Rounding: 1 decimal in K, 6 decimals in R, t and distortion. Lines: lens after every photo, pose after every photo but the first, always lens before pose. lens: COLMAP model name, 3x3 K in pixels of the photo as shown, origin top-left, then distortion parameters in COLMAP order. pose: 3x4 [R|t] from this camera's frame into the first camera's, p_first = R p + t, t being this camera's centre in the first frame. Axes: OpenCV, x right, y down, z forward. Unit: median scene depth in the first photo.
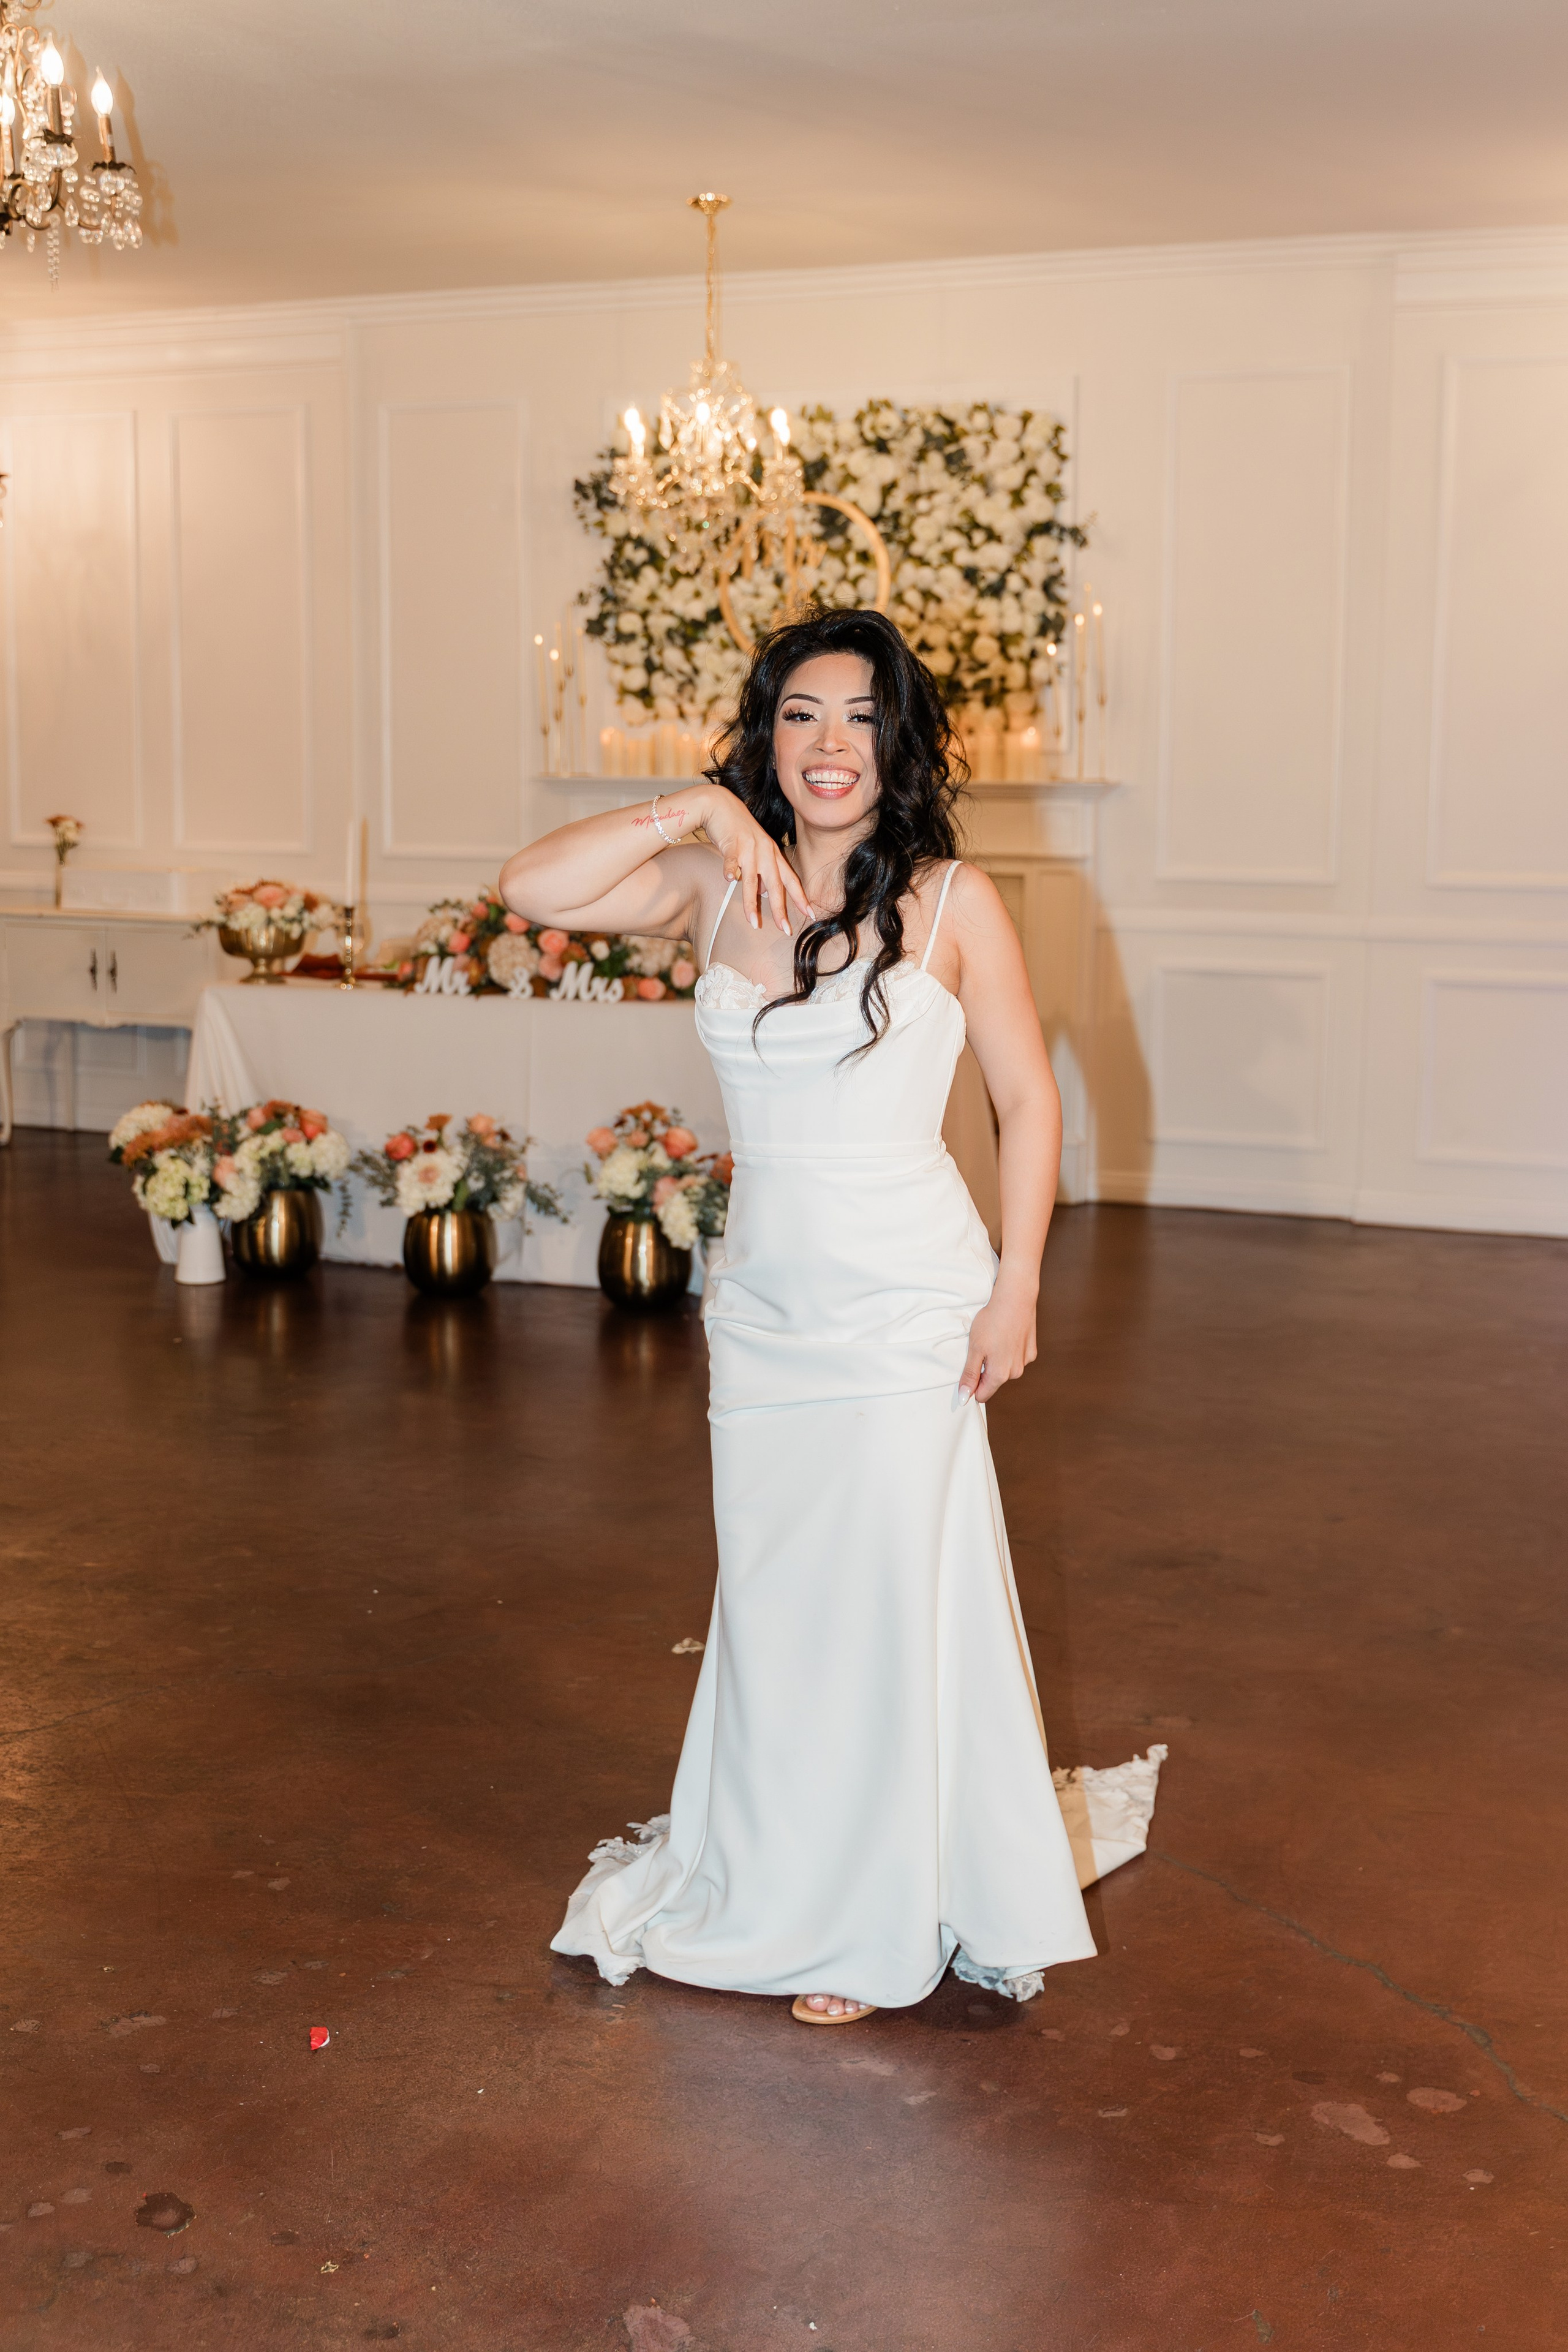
lens RADIAL K [[2774.4, 0, 825.1], [0, 2774.4, 1162.9], [0, 0, 1]] dist [-0.026135, 0.000000]
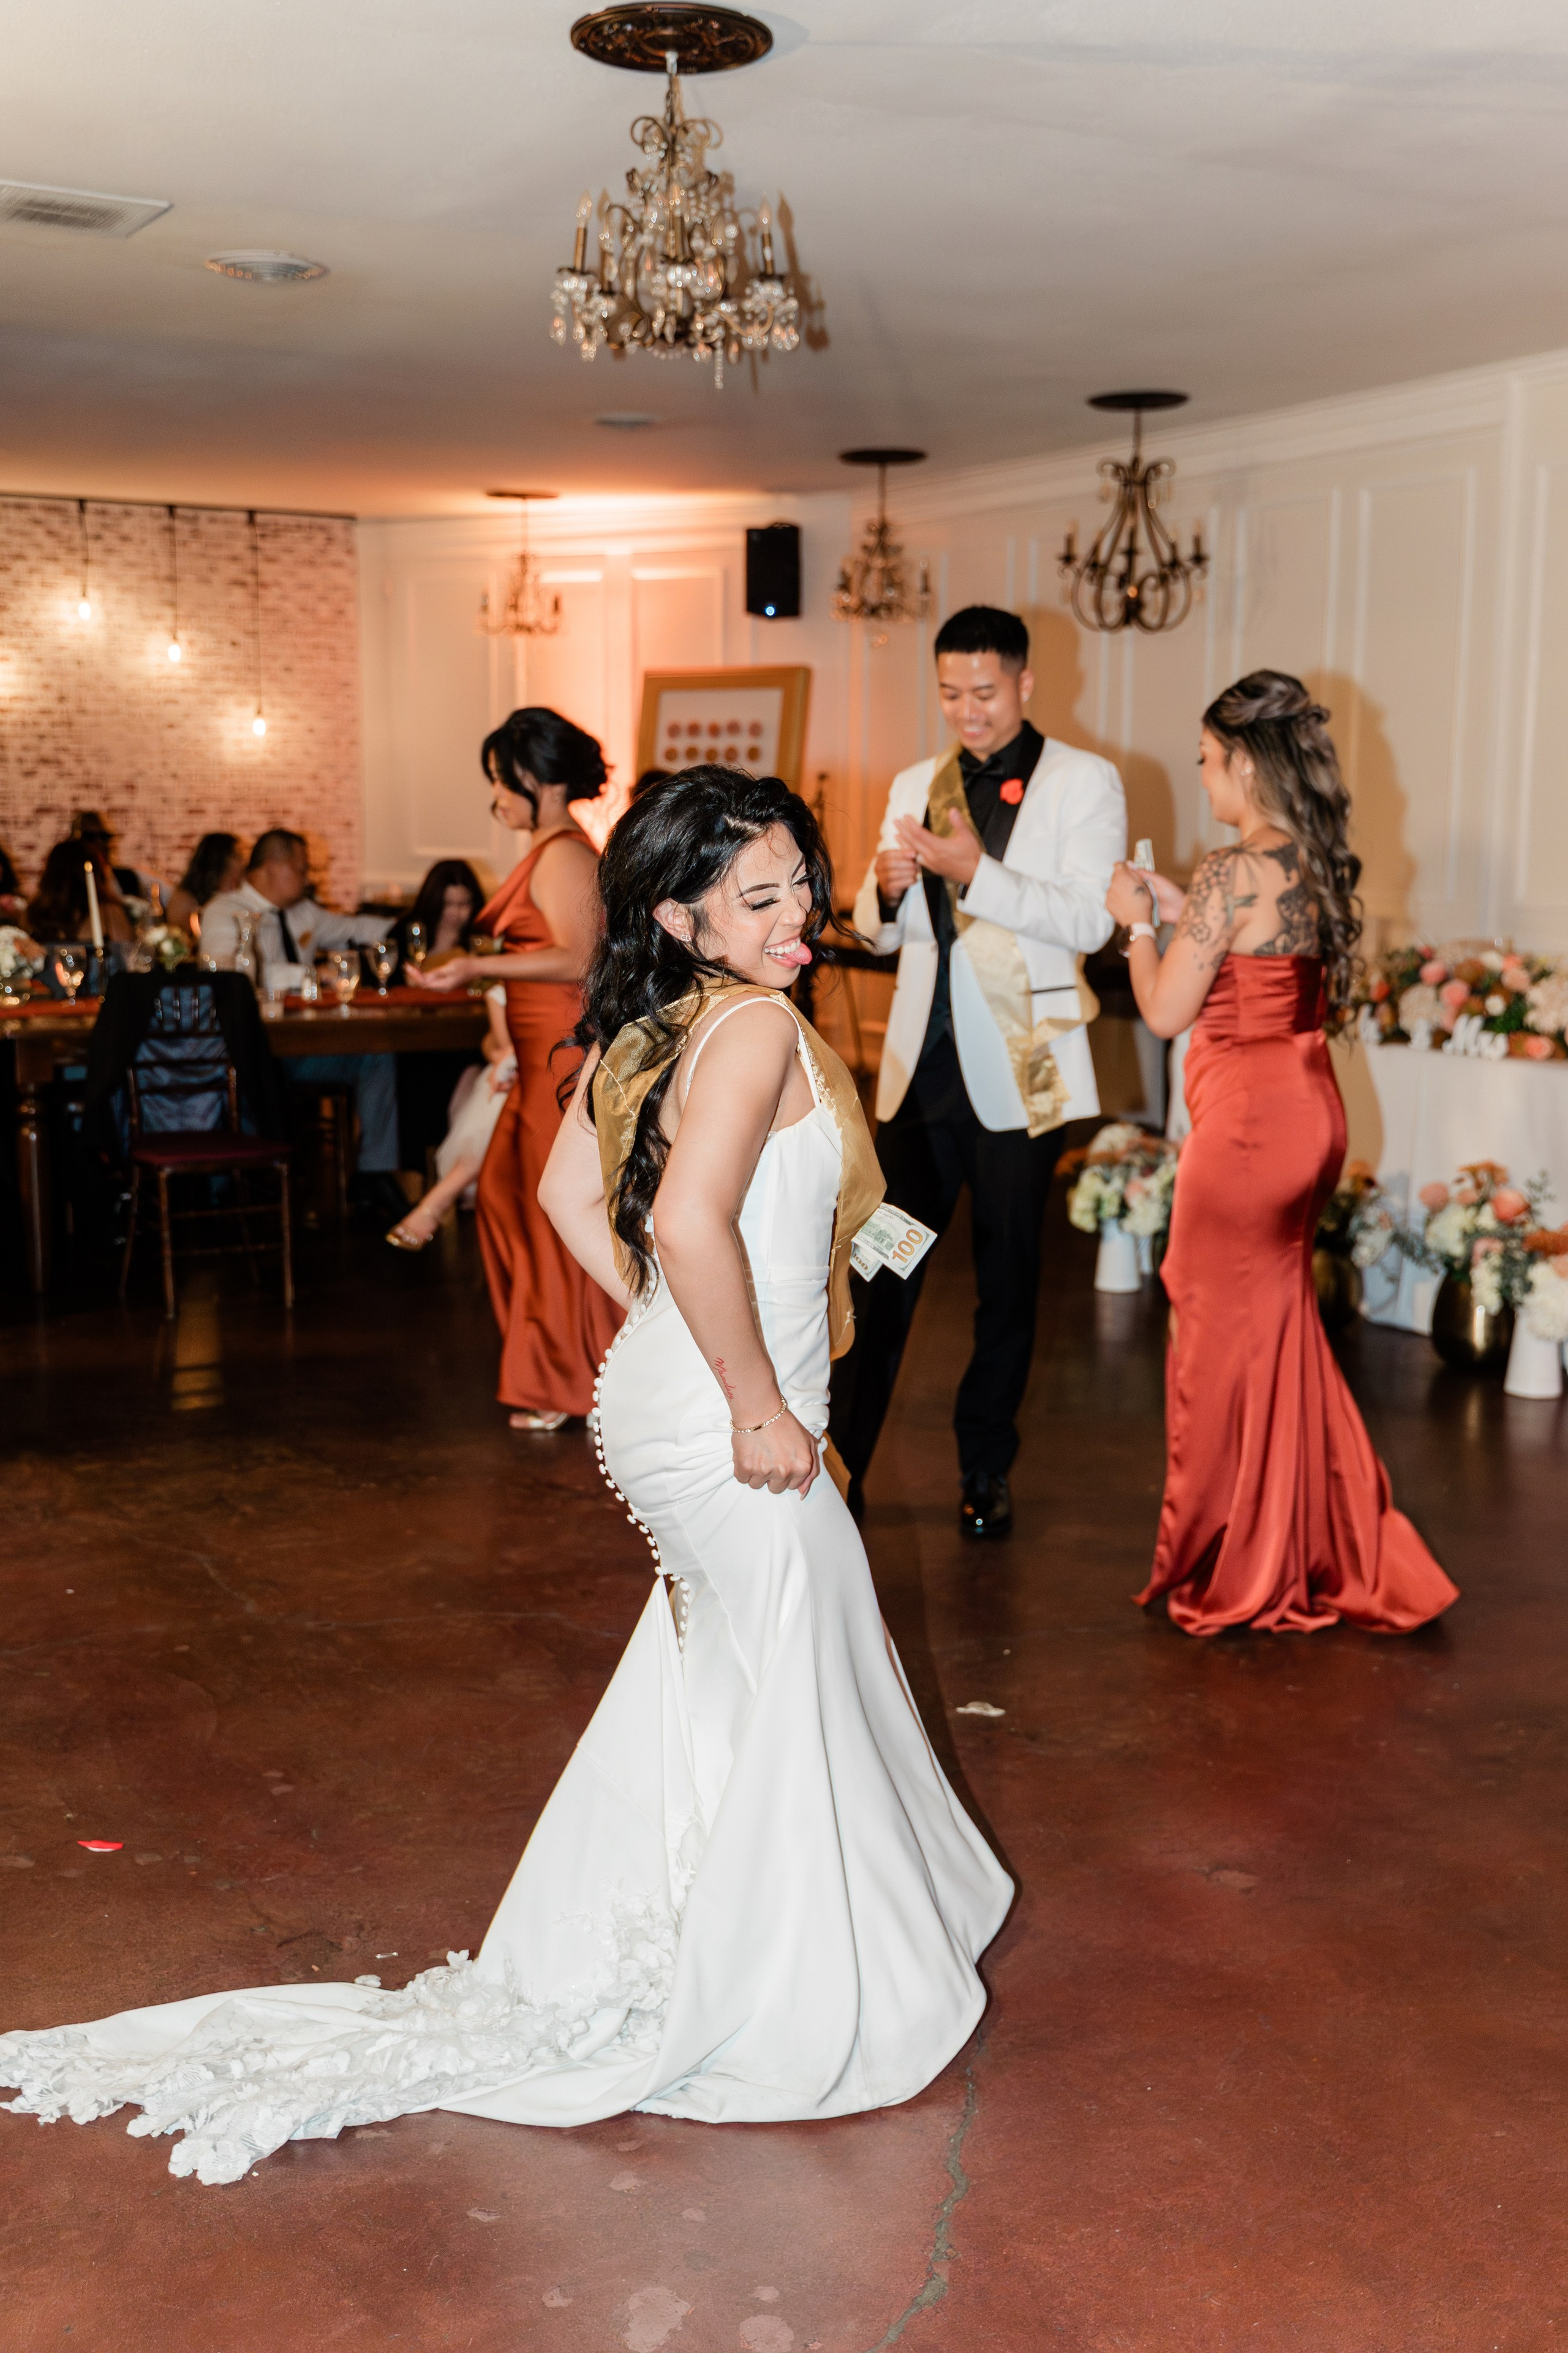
lens RADIAL K [[2476.6, 0, 780.8], [0, 2476.6, 1166.7], [0, 0, 1]] dist [0.005936, 0.000000]
pose [[0.772487, 0.087667, -0.628950, 0.241249], [-0.090938, 0.995489, 0.027066, -0.017089], [0.628486, 0.036287, 0.776974, 0.135059]]
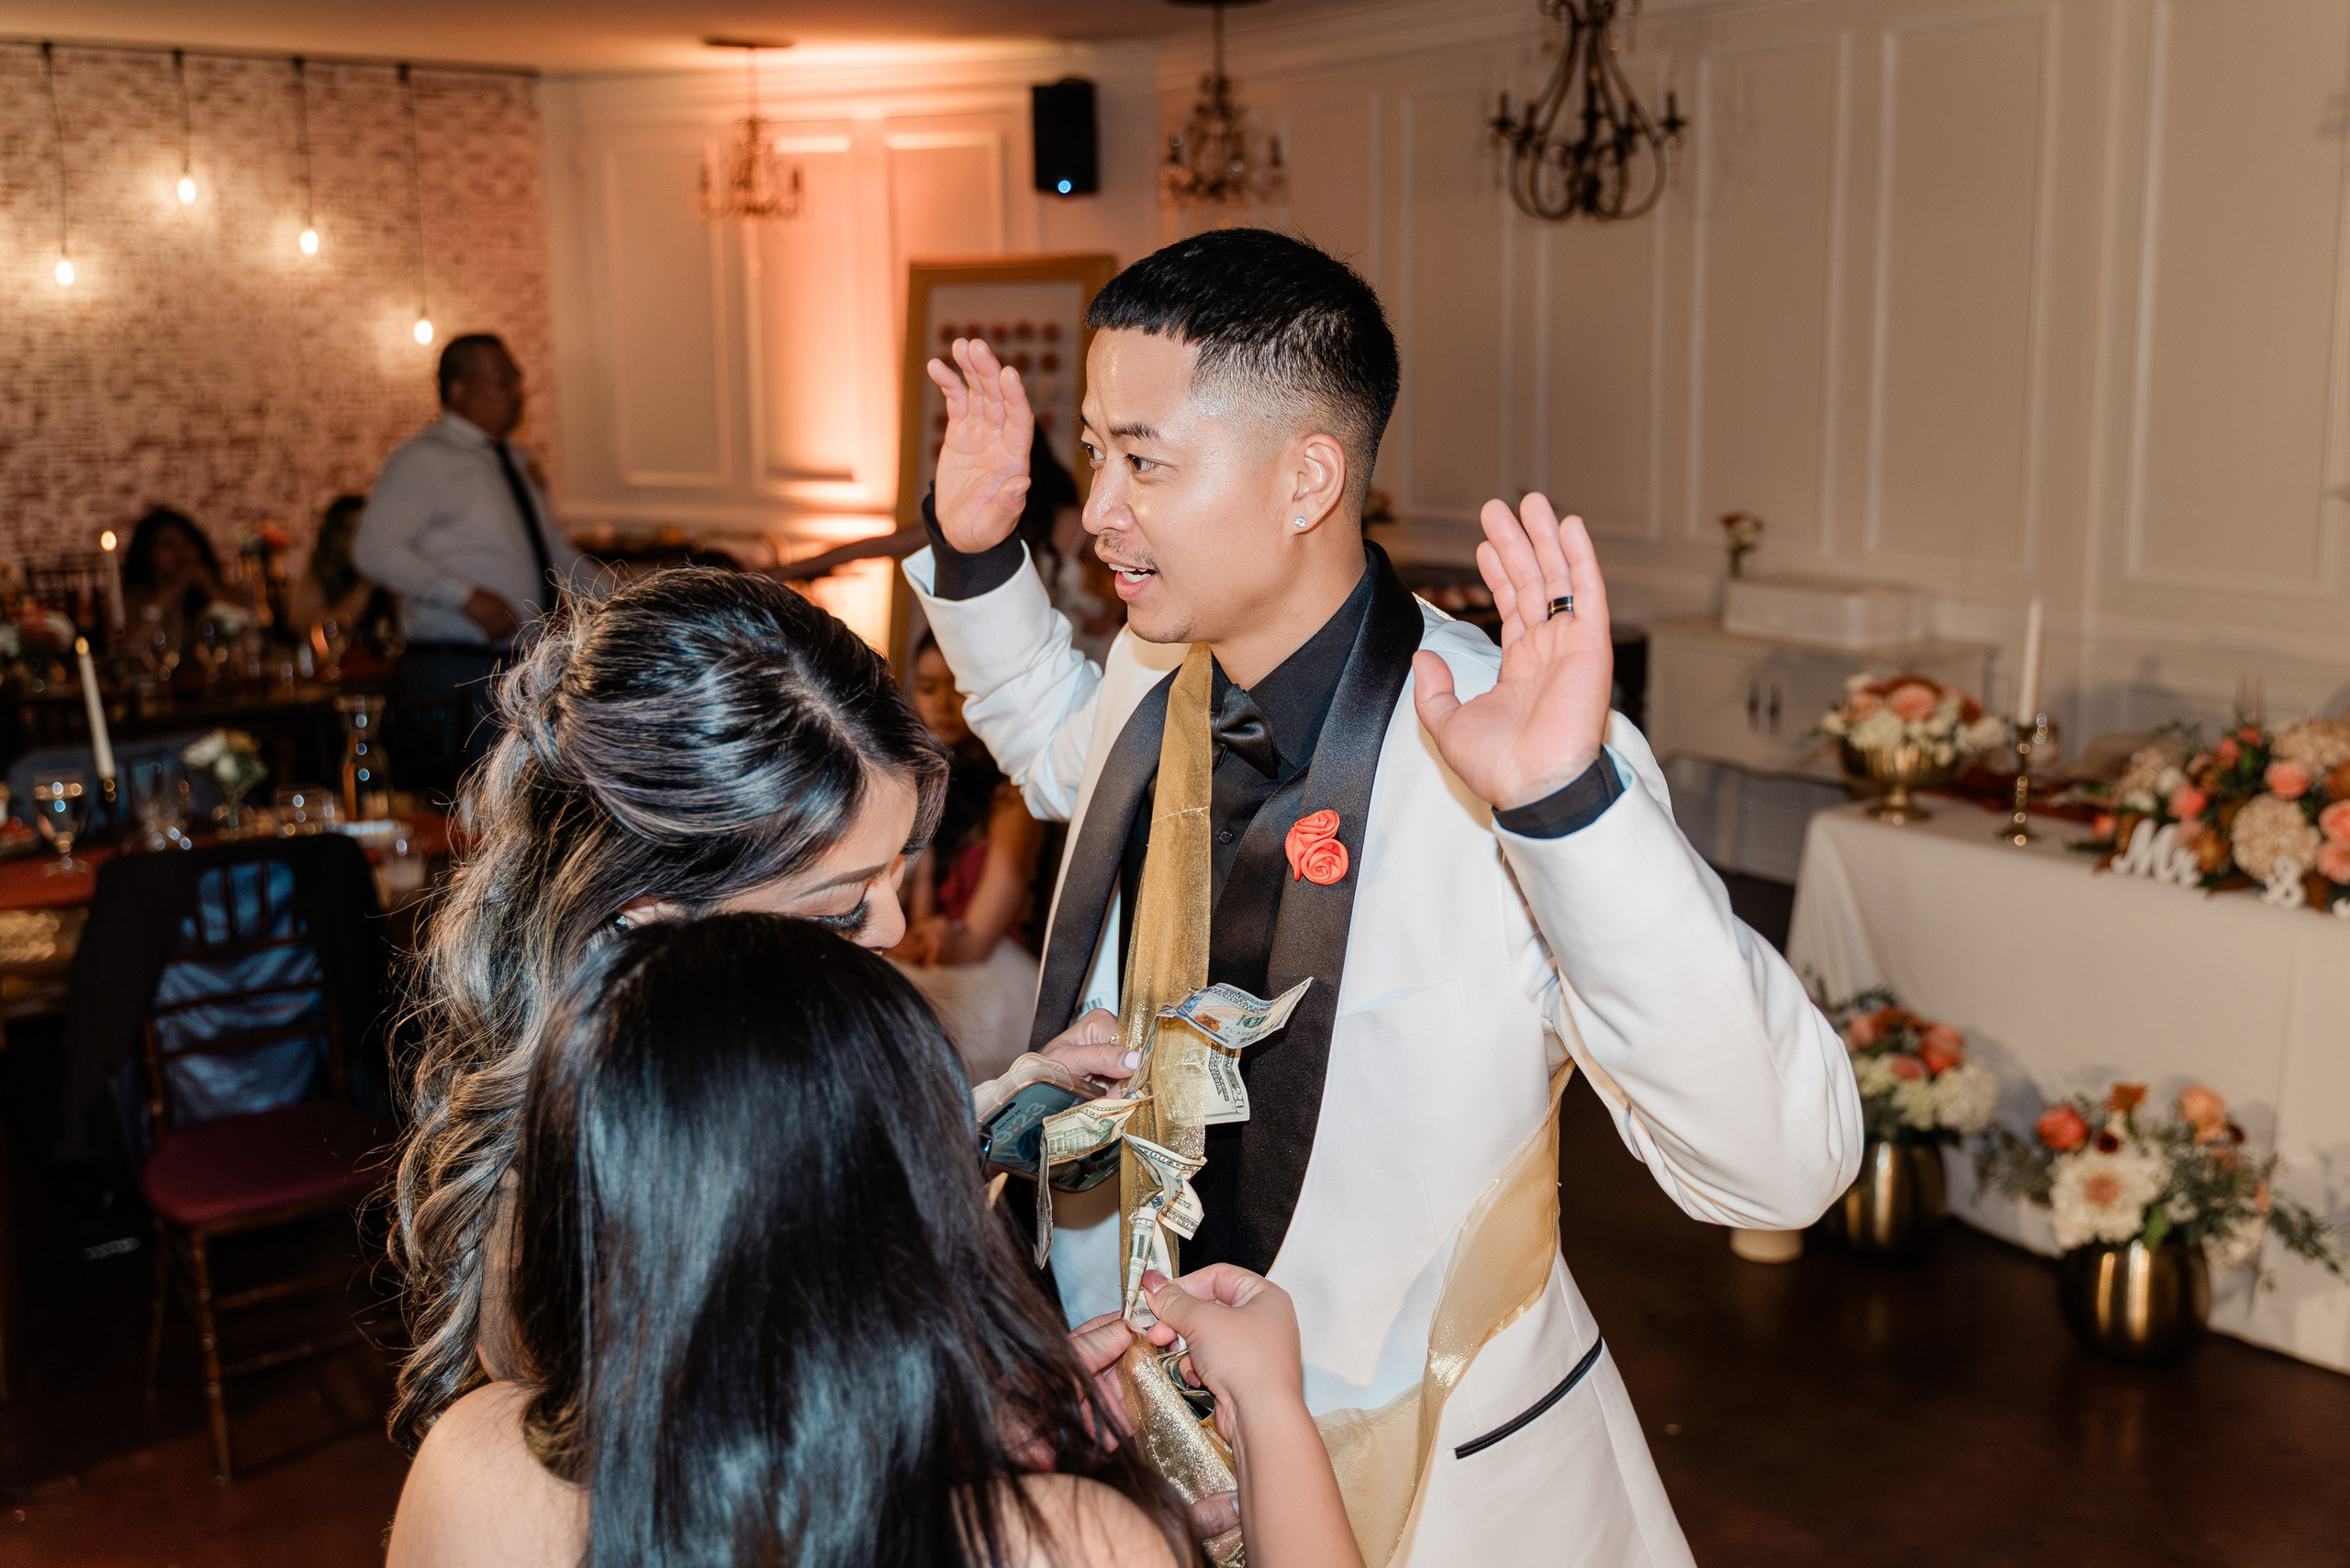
lens RADIAL K [[2249.6, 0, 1261.1], [0, 2249.6, 680.4], [0, 0, 1]] dist [-0.001404, 0.000000]
pose [[0.848332, 0.063232, -0.525676, -0.035055], [-0.060359, 0.997920, 0.022630, -0.093213], [0.526014, 0.012532, 0.850384, 0.376578]]
